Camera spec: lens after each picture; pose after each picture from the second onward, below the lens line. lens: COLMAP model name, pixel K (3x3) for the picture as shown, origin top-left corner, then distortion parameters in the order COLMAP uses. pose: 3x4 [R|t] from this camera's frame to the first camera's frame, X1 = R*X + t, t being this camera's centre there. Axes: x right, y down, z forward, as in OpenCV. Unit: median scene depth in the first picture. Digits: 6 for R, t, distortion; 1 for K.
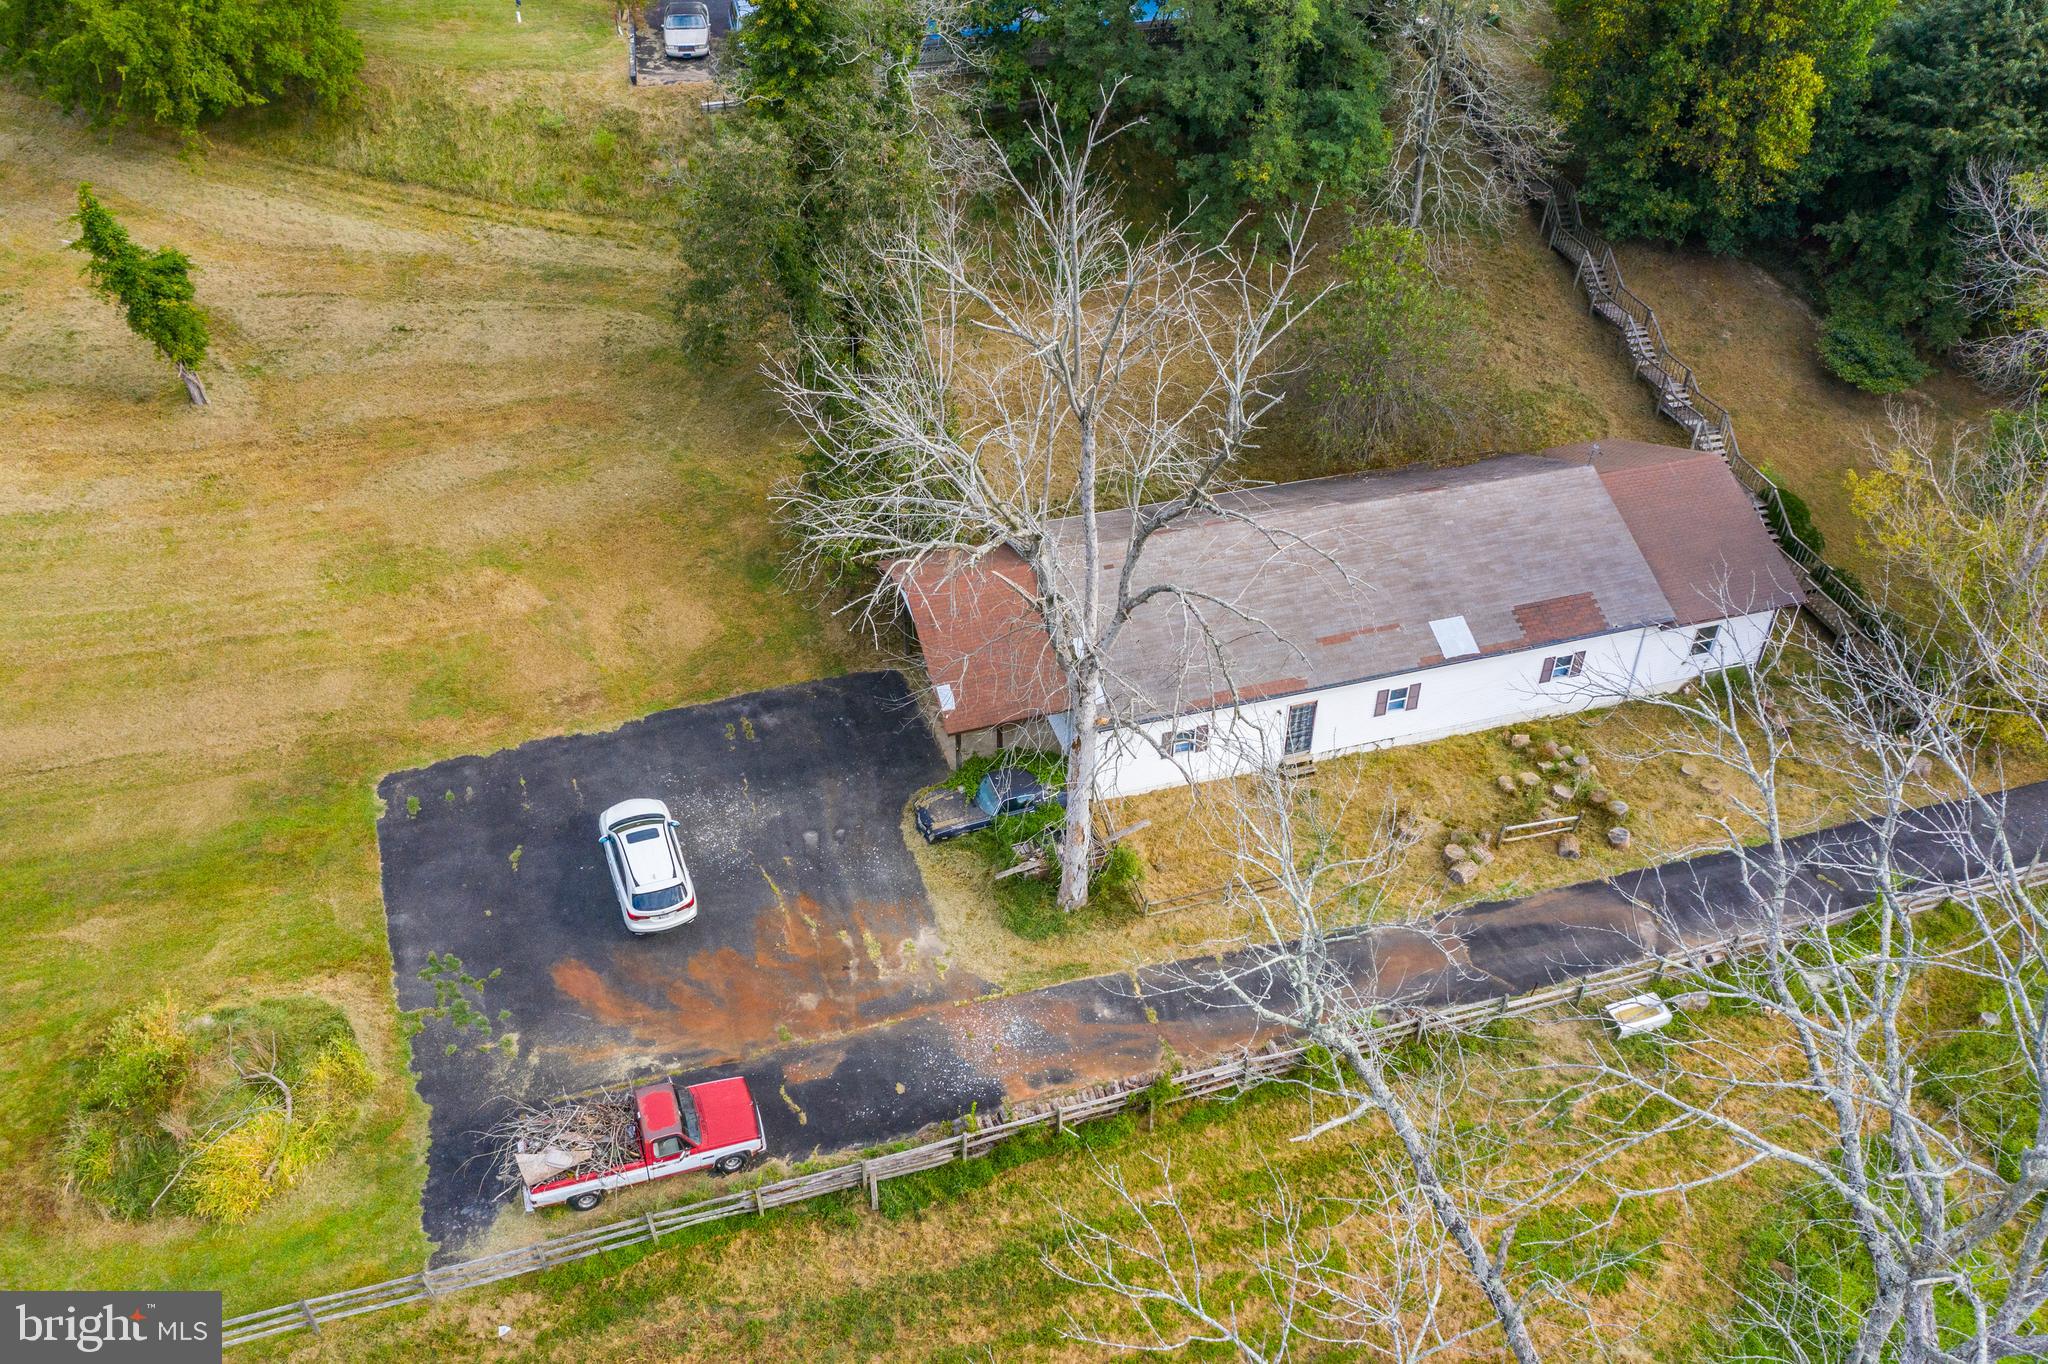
lens RADIAL K [[1618.9, 0, 1024.0], [0, 1618.9, 682.0], [0, 0, 1]] dist [-0.003789, 0.004659]
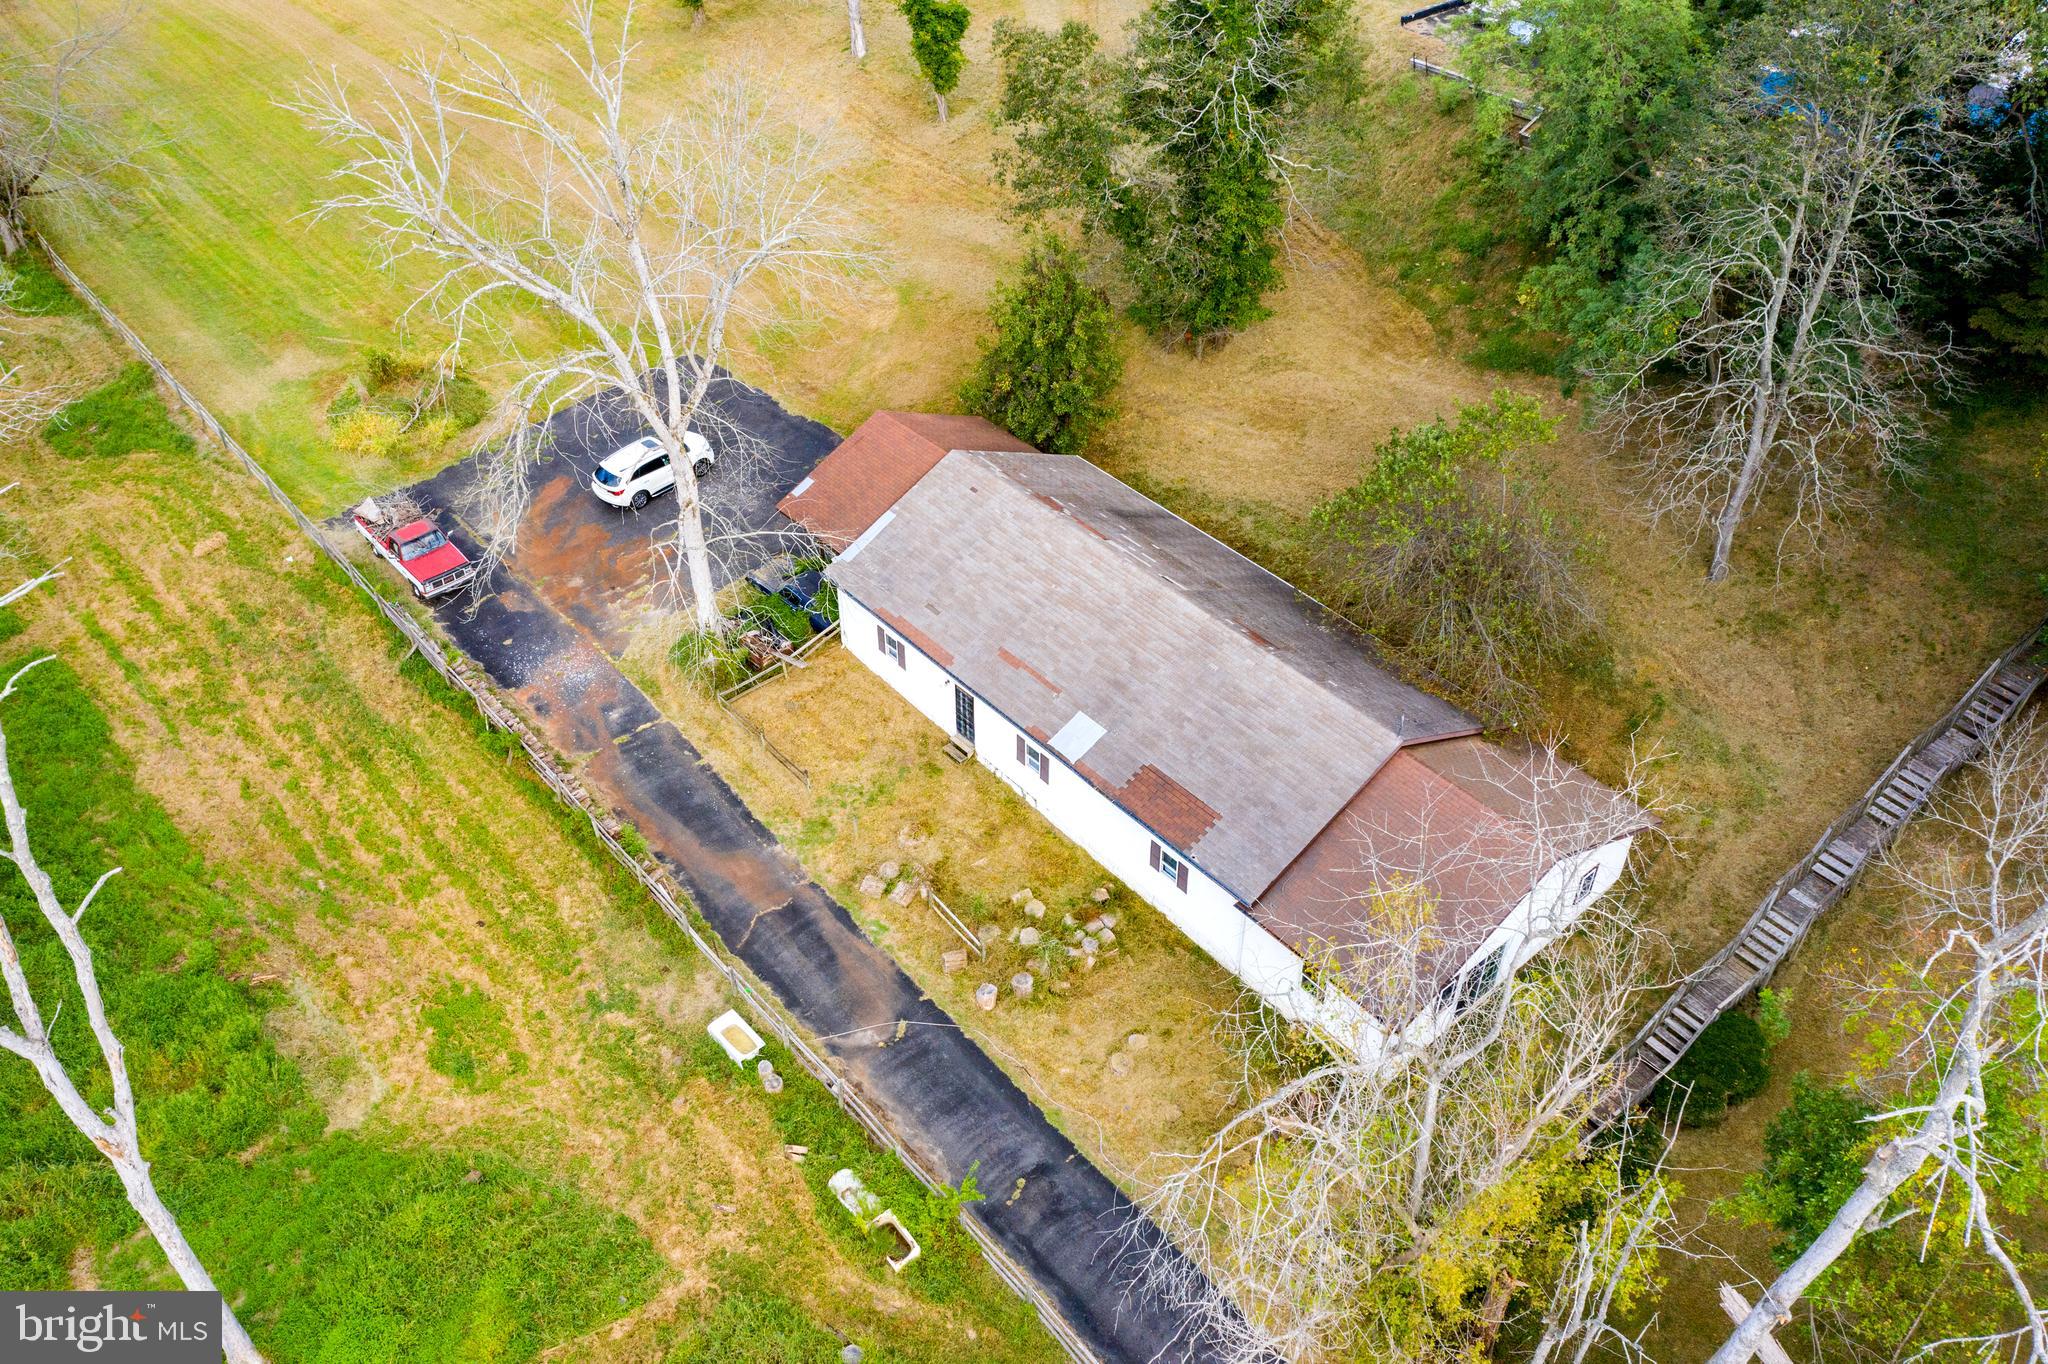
lens RADIAL K [[1582.0, 0, 981.9], [0, 1582.0, 690.2], [0, 0, 1]] dist [-0.005652, -0.000002]
pose [[0.396648, 0.593940, -0.699933, 0.862104], [-0.561711, 0.760105, 0.326681, -0.314747], [0.726051, 0.263583, 0.635117, 0.371399]]
